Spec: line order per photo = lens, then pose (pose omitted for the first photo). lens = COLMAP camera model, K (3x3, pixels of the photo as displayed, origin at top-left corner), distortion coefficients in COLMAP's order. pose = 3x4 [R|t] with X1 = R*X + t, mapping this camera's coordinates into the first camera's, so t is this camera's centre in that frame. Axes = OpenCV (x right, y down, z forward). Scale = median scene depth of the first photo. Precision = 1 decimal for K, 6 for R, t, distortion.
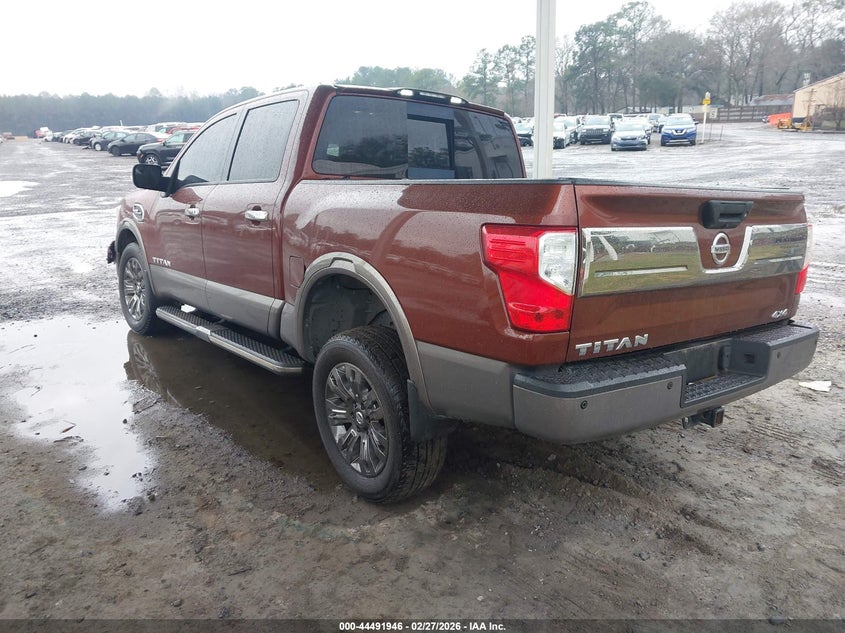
lens RADIAL K [[675.2, 0, 417.8], [0, 675.2, 319.0], [0, 0, 1]] dist [0.015065, 0.005815]
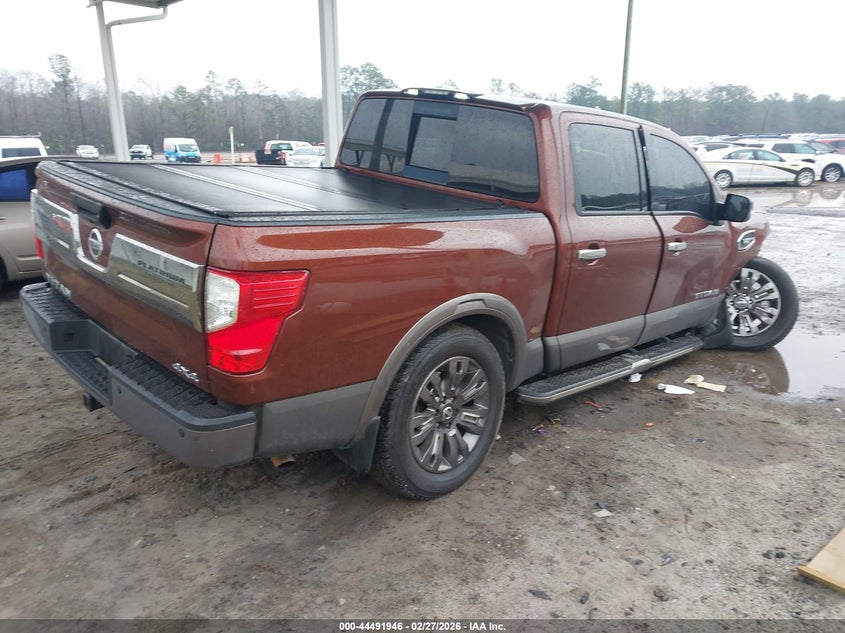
lens RADIAL K [[675.2, 0, 423.7], [0, 675.2, 317.4], [0, 0, 1]] dist [0.015065, 0.005815]
pose [[0.116548, 0.266263, -0.956828, 1.252537], [-0.283414, 0.932253, 0.224902, -0.299343], [0.951889, 0.244967, 0.184115, 1.084140]]
